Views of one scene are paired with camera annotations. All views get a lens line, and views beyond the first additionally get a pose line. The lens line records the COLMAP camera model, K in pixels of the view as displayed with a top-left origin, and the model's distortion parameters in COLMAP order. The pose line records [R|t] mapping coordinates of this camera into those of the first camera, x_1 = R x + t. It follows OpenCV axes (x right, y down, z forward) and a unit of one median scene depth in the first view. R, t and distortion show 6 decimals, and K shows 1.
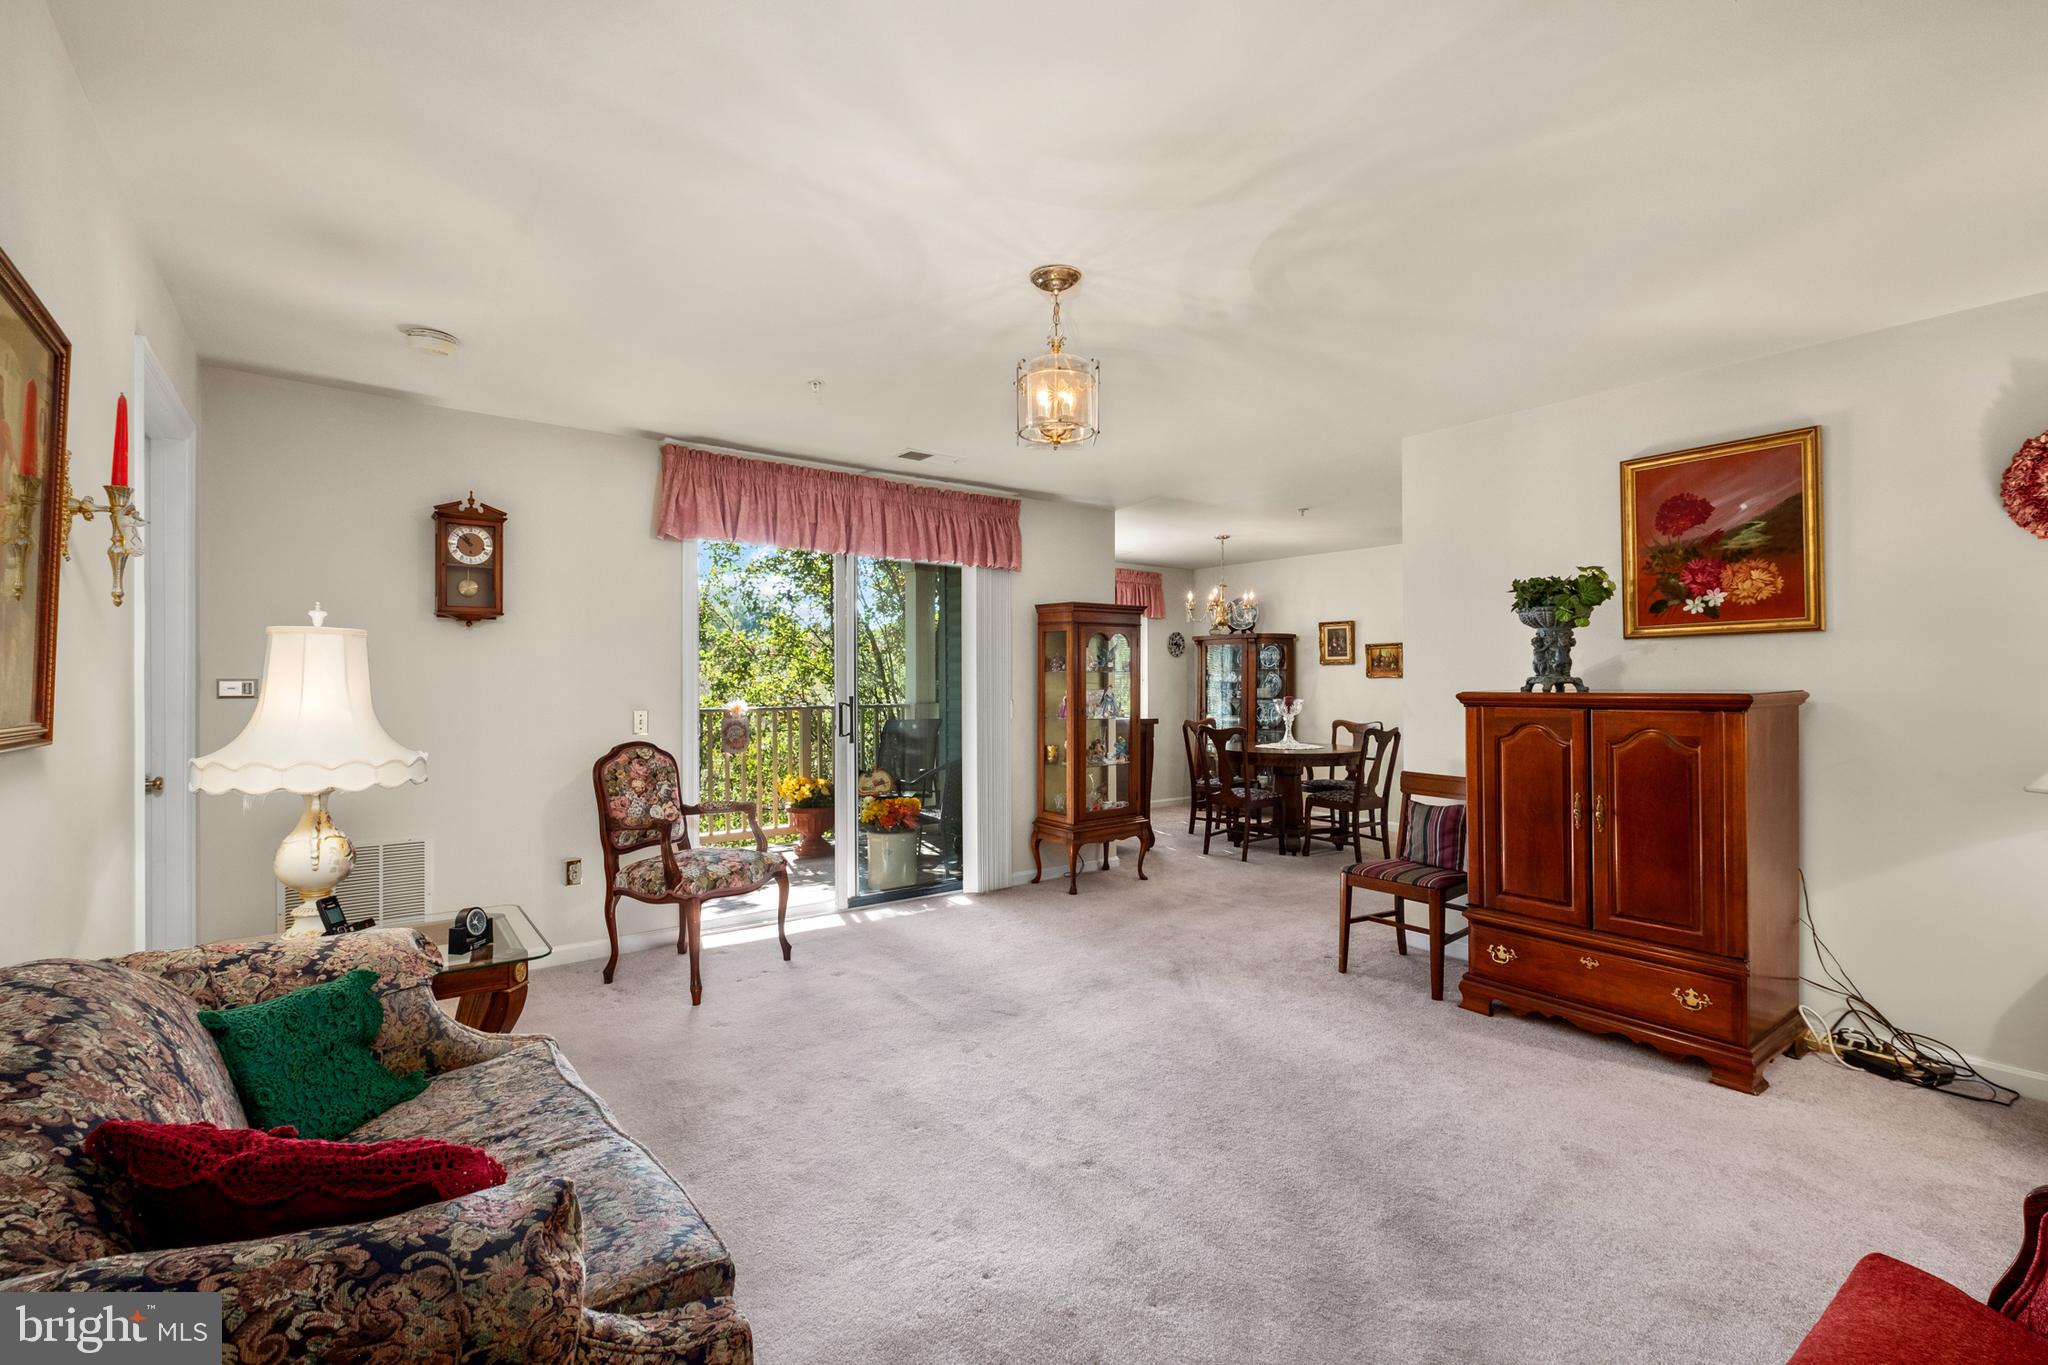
lens RADIAL K [[886.8, 0, 1016.7], [0, 886.8, 682.7], [0, 0, 1]] dist [-0.000699, -0.000219]
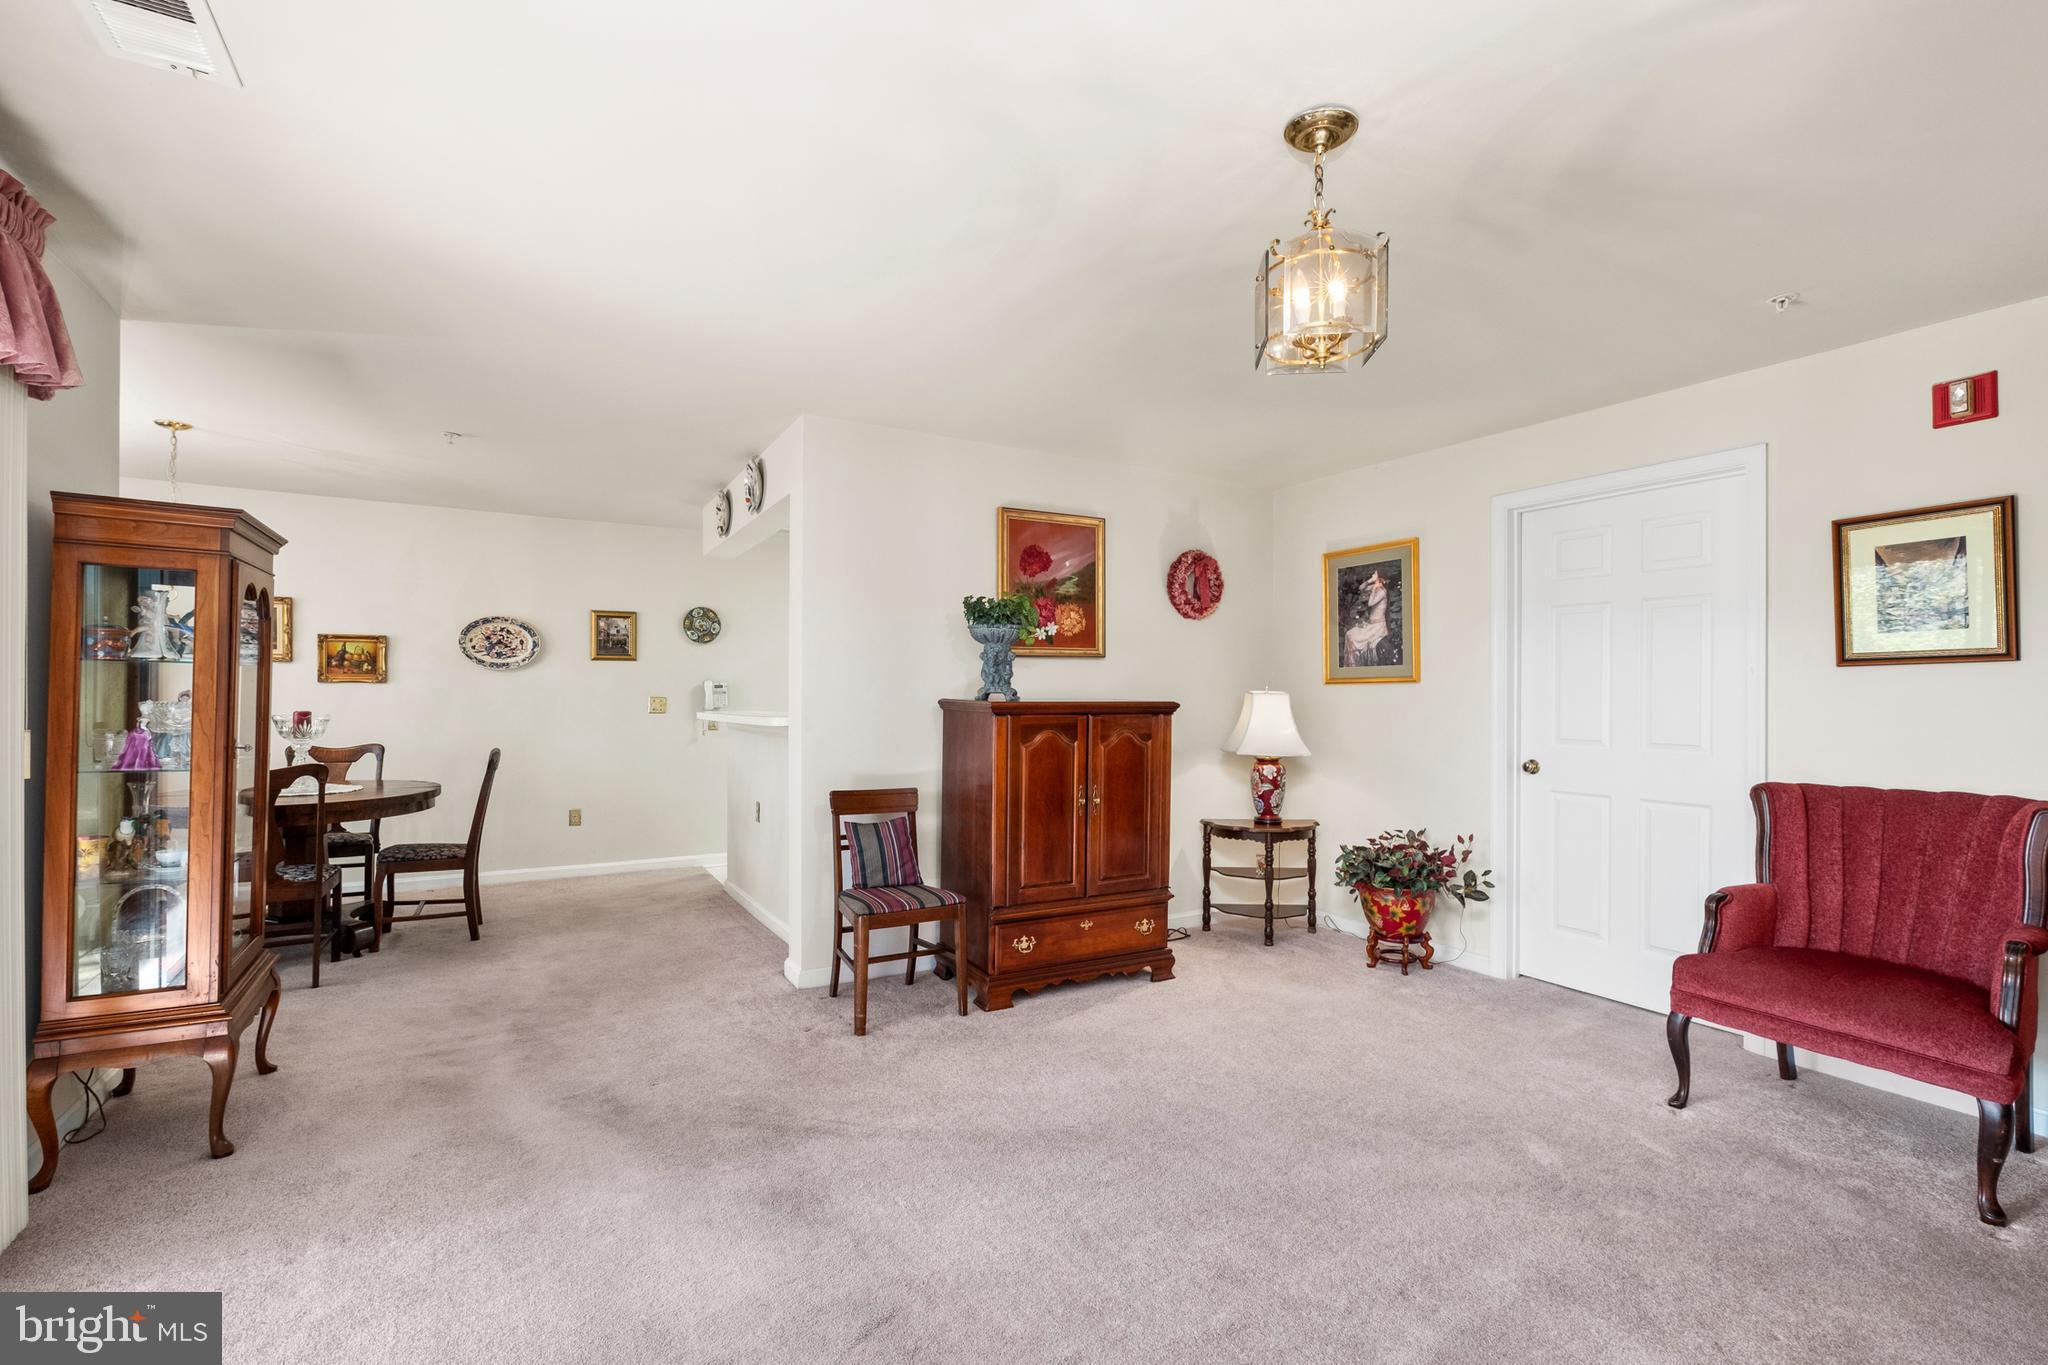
lens RADIAL K [[886.8, 0, 1025.4], [0, 886.8, 695.6], [0, 0, 1]] dist [-0.000699, -0.000219]
pose [[0.135052, -0.001406, 0.990837, -0.513620], [-0.005394, 0.999983, 0.002154, 0.000784], [-0.990824, -0.005635, 0.135042, 0.838715]]
